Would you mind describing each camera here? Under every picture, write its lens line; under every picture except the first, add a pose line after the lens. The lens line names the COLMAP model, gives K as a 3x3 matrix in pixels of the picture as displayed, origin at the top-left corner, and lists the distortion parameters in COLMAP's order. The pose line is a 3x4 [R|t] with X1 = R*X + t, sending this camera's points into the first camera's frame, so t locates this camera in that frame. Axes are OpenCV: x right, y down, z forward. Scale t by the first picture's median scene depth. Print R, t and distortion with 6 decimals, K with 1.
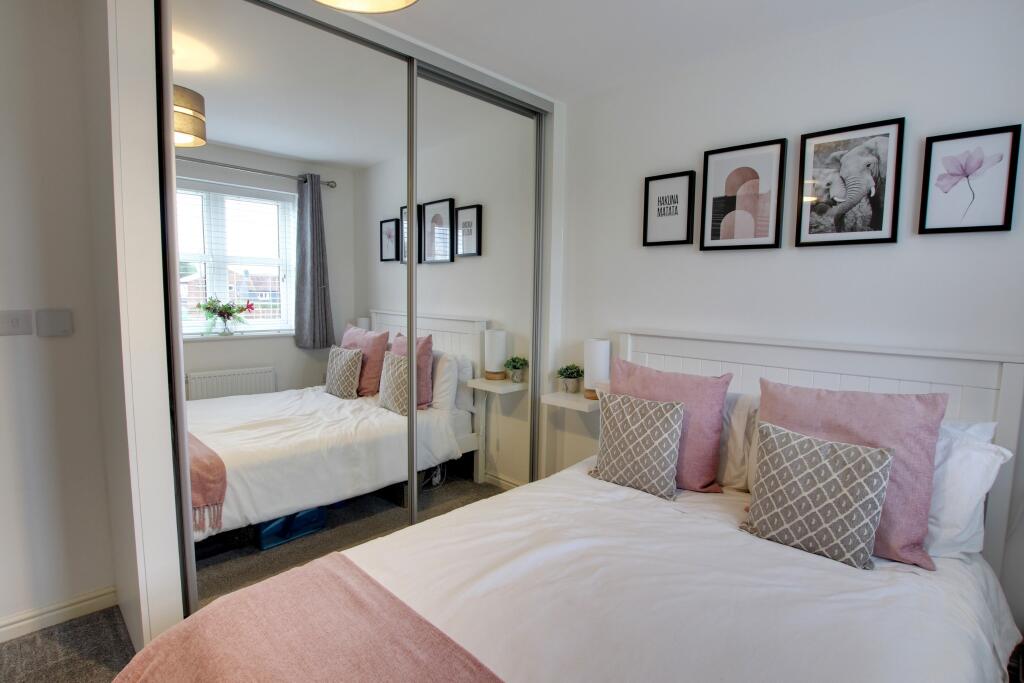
lens RADIAL K [[509.4, 0, 512.0], [0, 509.4, 341.5], [0, 0, 1]] dist [-0.028857, -0.000285]
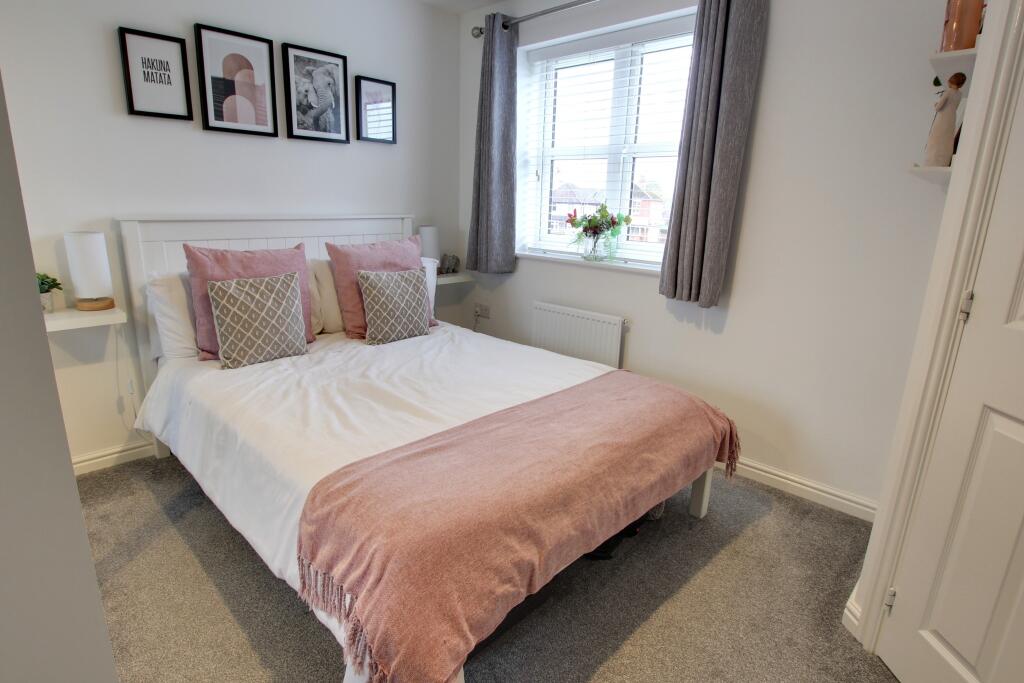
lens RADIAL K [[530.7, 0, 512.0], [0, 530.7, 341.5], [0, 0, 1]] dist [-0.032445, -0.000472]
pose [[-0.006837, -0.270498, 0.962696, -0.803779], [0.067437, 0.960402, 0.270332, -0.018064], [-0.997700, 0.066770, 0.011676, 0.457593]]
